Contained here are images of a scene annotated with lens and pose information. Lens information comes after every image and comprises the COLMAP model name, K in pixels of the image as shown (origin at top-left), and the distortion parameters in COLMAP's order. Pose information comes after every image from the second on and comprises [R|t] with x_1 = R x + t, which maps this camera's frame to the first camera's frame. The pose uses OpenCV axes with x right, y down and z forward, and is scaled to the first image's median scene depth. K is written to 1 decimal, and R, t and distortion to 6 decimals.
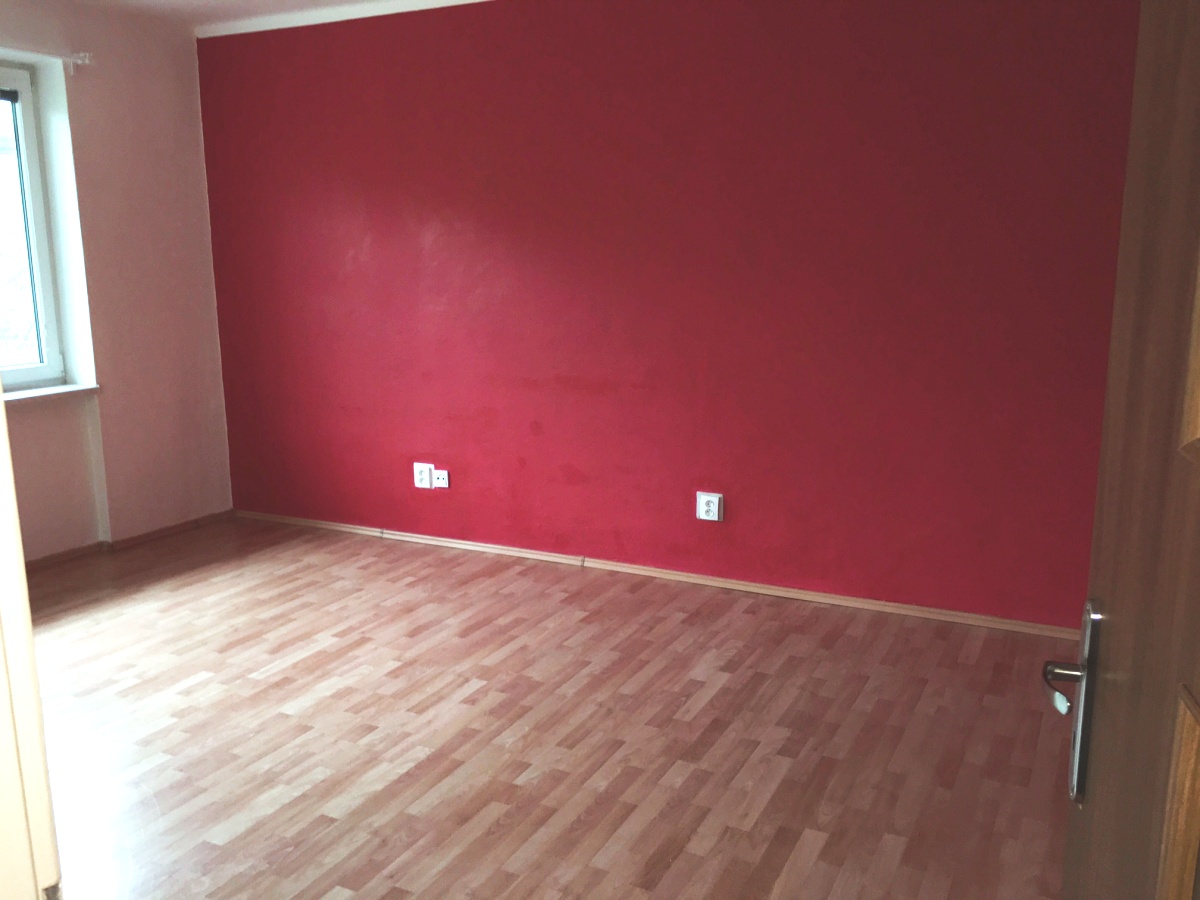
lens RADIAL K [[1020.0, 0, 603.4], [0, 1020.0, 447.8], [0, 0, 1]] dist [0.066144, -0.104528]
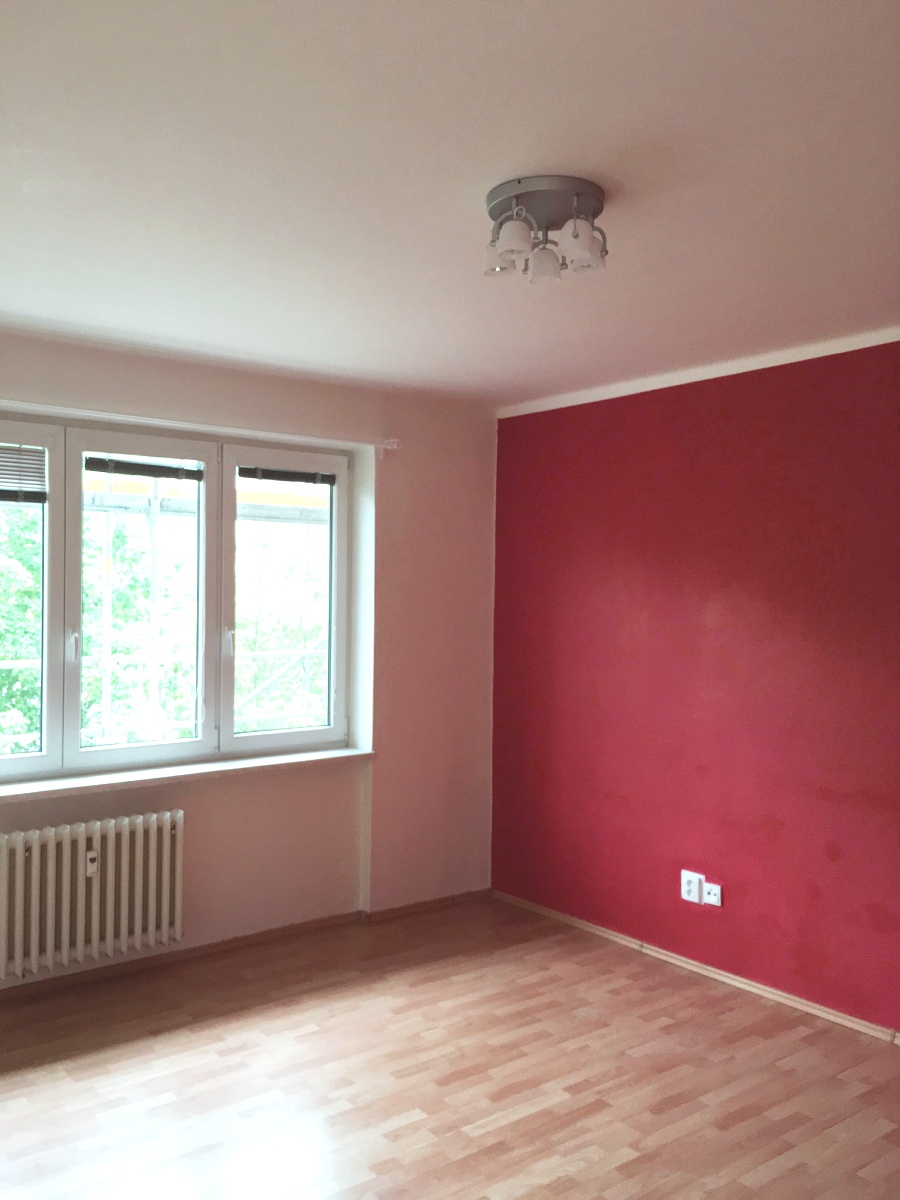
lens RADIAL K [[1020.0, 0, 451.5], [0, 1020.0, 596.5], [0, 0, 1]] dist [0.066144, -0.104528]
pose [[0.905522, 0.016522, -0.423977, 0.002304], [-0.095597, 0.981493, -0.165927, -0.052421], [0.413389, 0.190782, 0.890344, 0.111936]]
